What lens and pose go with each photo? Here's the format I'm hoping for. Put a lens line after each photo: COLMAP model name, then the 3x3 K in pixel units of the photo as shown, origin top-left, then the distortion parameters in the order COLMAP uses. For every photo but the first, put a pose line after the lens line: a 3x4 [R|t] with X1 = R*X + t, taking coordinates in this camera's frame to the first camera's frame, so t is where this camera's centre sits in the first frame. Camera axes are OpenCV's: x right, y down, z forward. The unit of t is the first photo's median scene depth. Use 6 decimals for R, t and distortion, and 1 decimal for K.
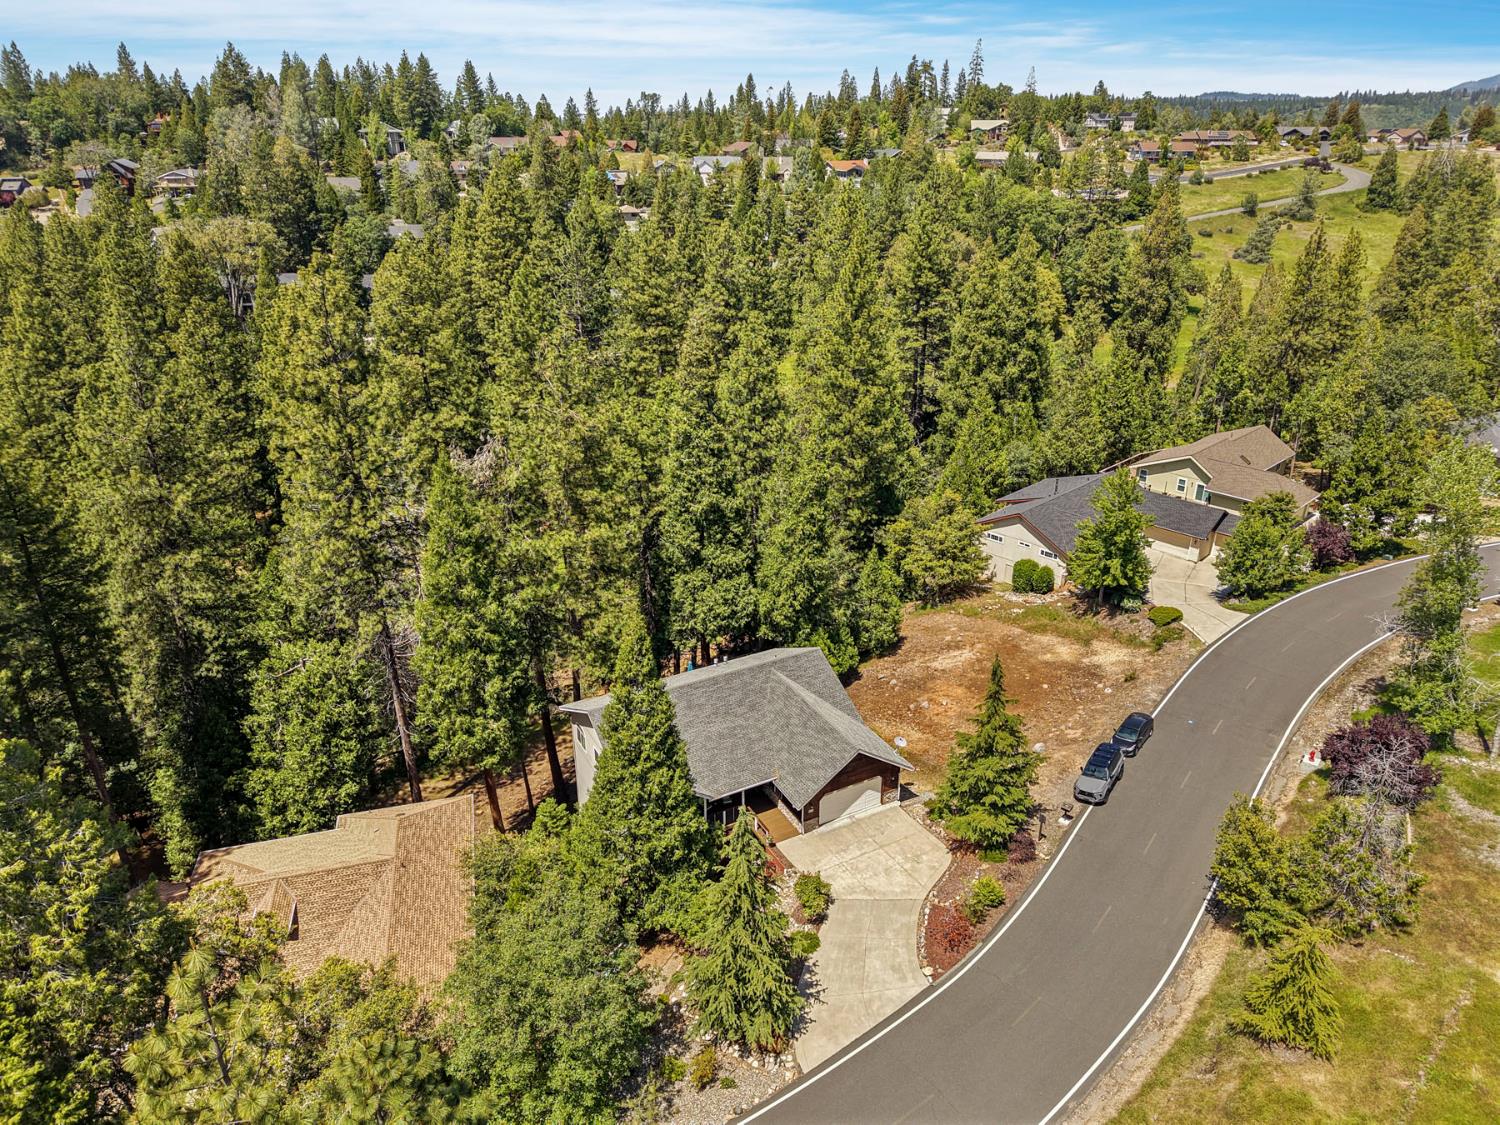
lens RADIAL K [[1012.6, 0, 760.2], [0, 1012.6, 577.9], [0, 0, 1]] dist [0.035470, -0.038949]
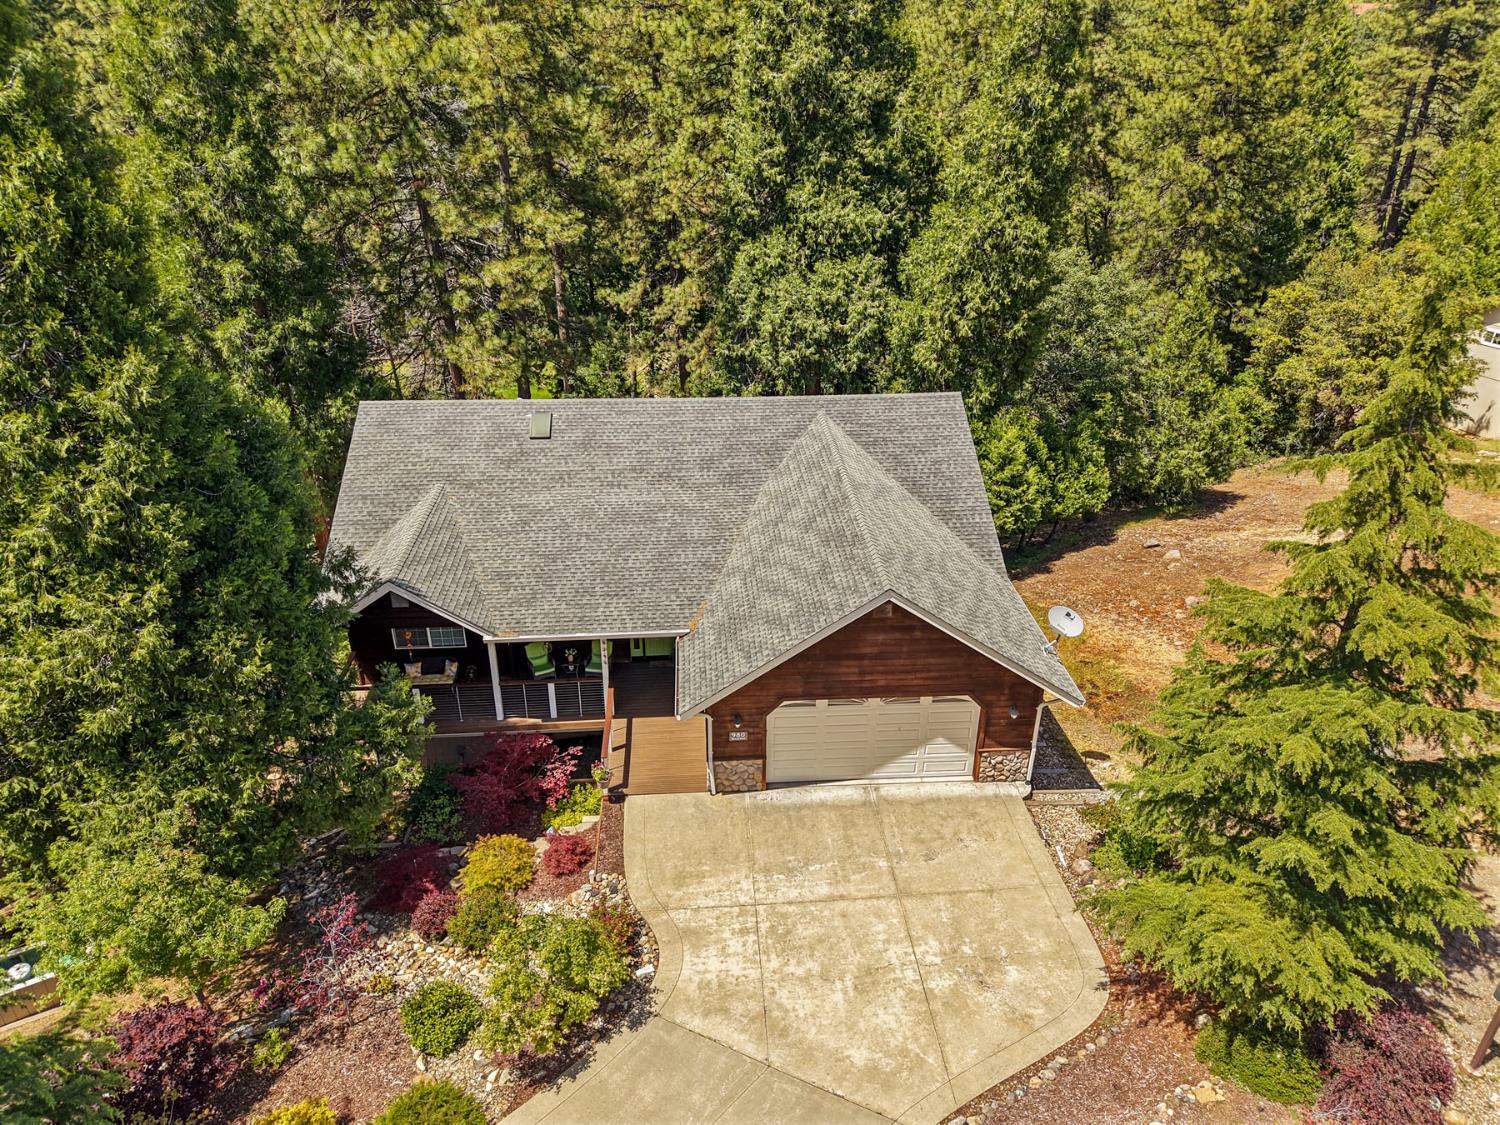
lens RADIAL K [[1012.6, 0, 757.7], [0, 1012.6, 571.3], [0, 0, 1]] dist [0.035470, -0.038949]
pose [[0.909322, 0.192955, -0.368648, 0.143582], [-0.177412, 0.981201, 0.075961, 0.118181], [0.376374, -0.003670, 0.926460, 0.551144]]
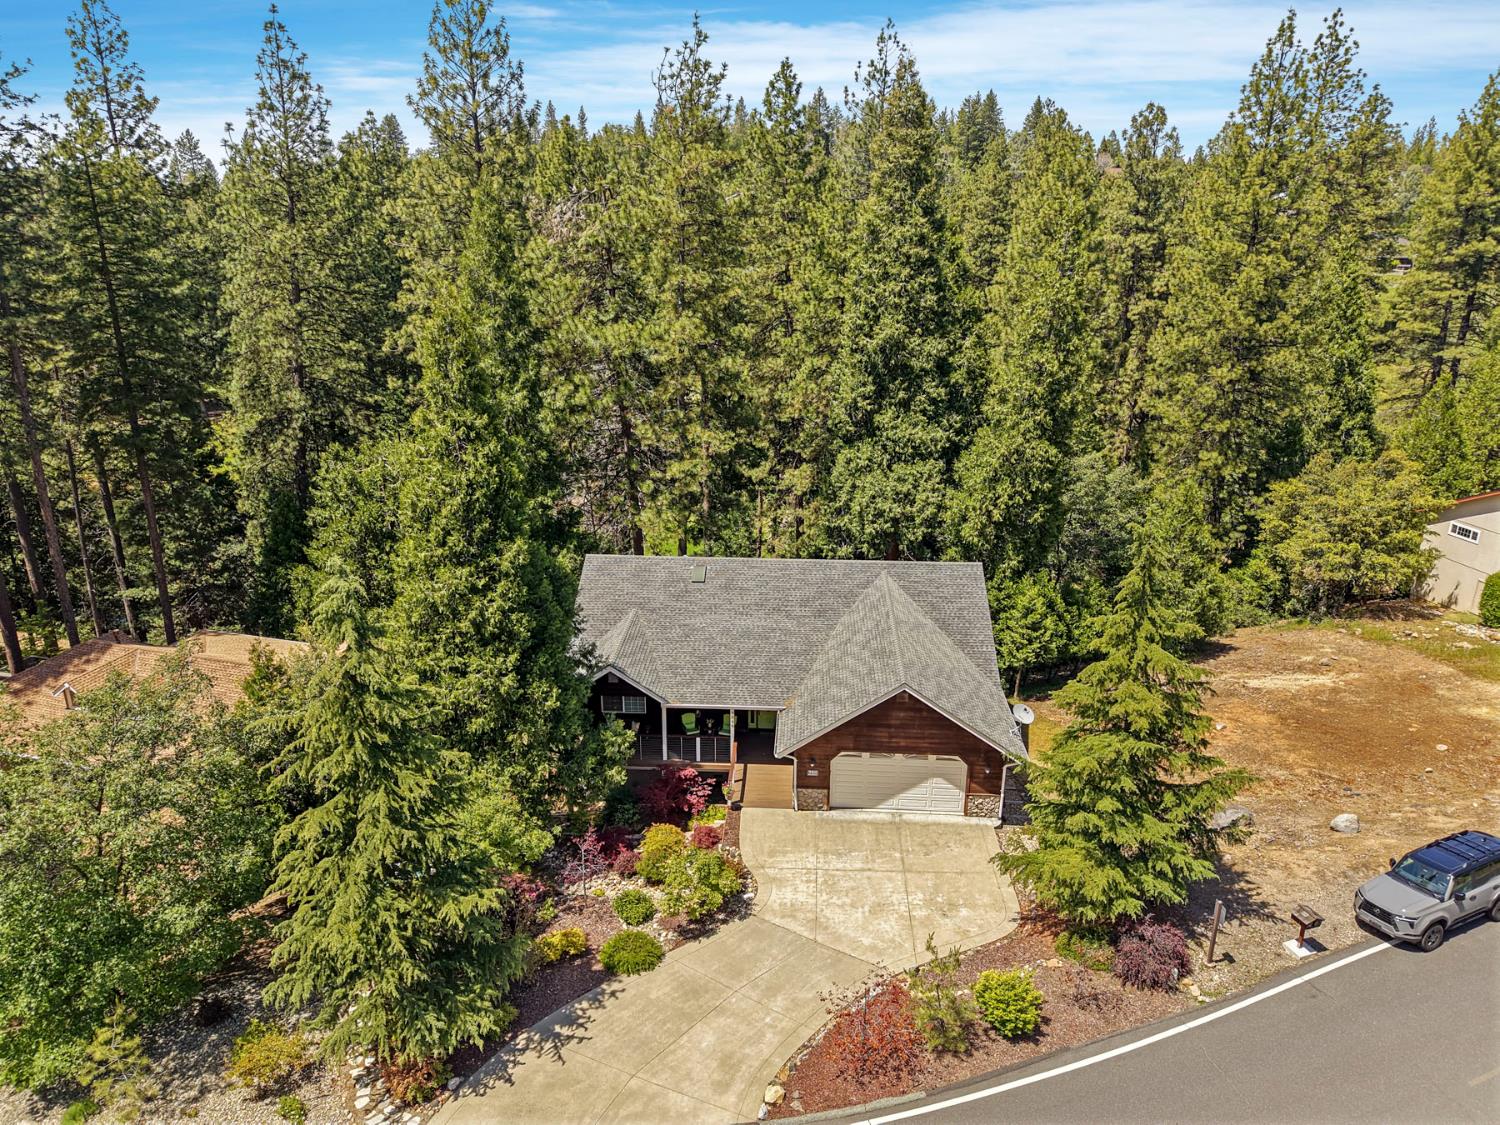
lens RADIAL K [[1012.6, 0, 745.7], [0, 1012.6, 575.0], [0, 0, 1]] dist [0.035470, -0.038949]
pose [[0.844895, 0.180019, -0.503732, 0.234655], [-0.223059, 0.974461, -0.025886, 0.117377], [0.486207, 0.134233, 0.863472, 0.384437]]
